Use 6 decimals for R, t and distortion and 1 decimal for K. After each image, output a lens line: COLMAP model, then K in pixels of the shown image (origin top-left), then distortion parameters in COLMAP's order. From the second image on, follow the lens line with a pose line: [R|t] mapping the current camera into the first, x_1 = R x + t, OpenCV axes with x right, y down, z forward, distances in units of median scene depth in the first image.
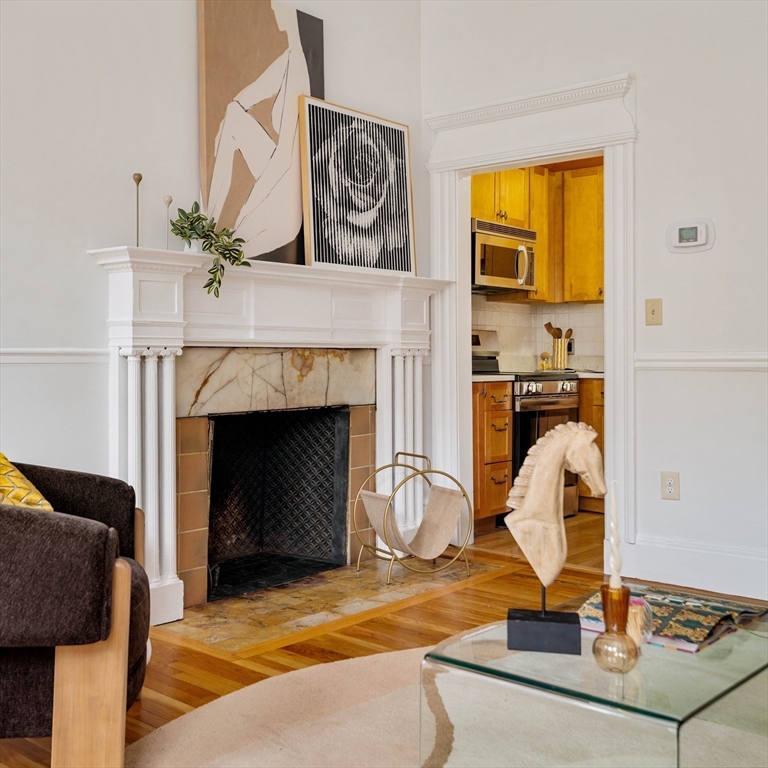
lens RADIAL K [[940.5, 0, 273.3], [0, 940.5, 348.4], [0, 0, 1]] dist [-0.003536, 0.051787]
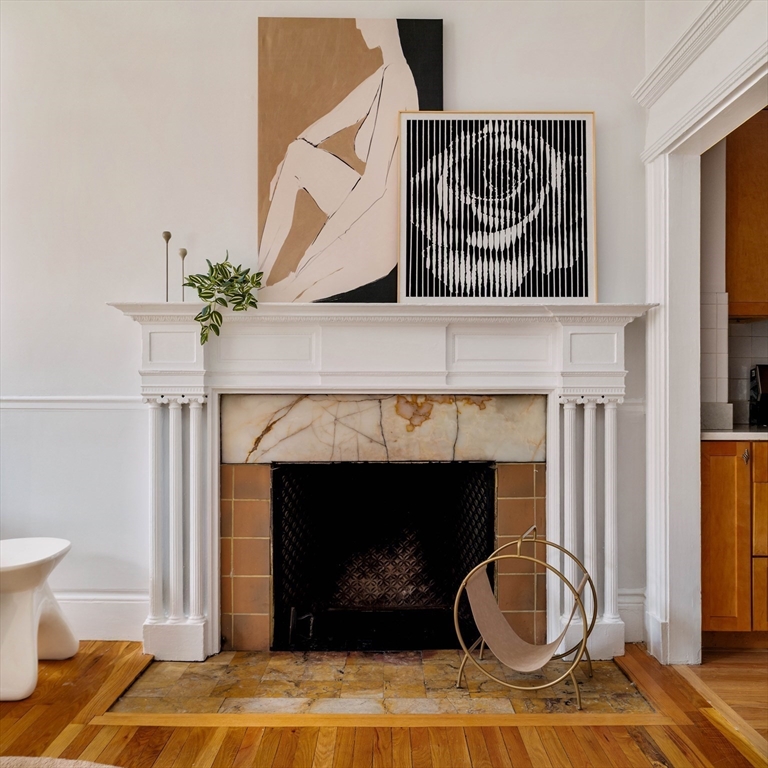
lens RADIAL K [[681.7, 0, 385.4], [0, 681.7, 392.2], [0, 0, 1]] dist [-0.004754, -0.001659]
pose [[0.693311, 0.000658, -0.720638, 0.477185], [0.004346, 0.999978, 0.005094, -0.006061], [0.720625, -0.006663, 0.693293, 0.526597]]
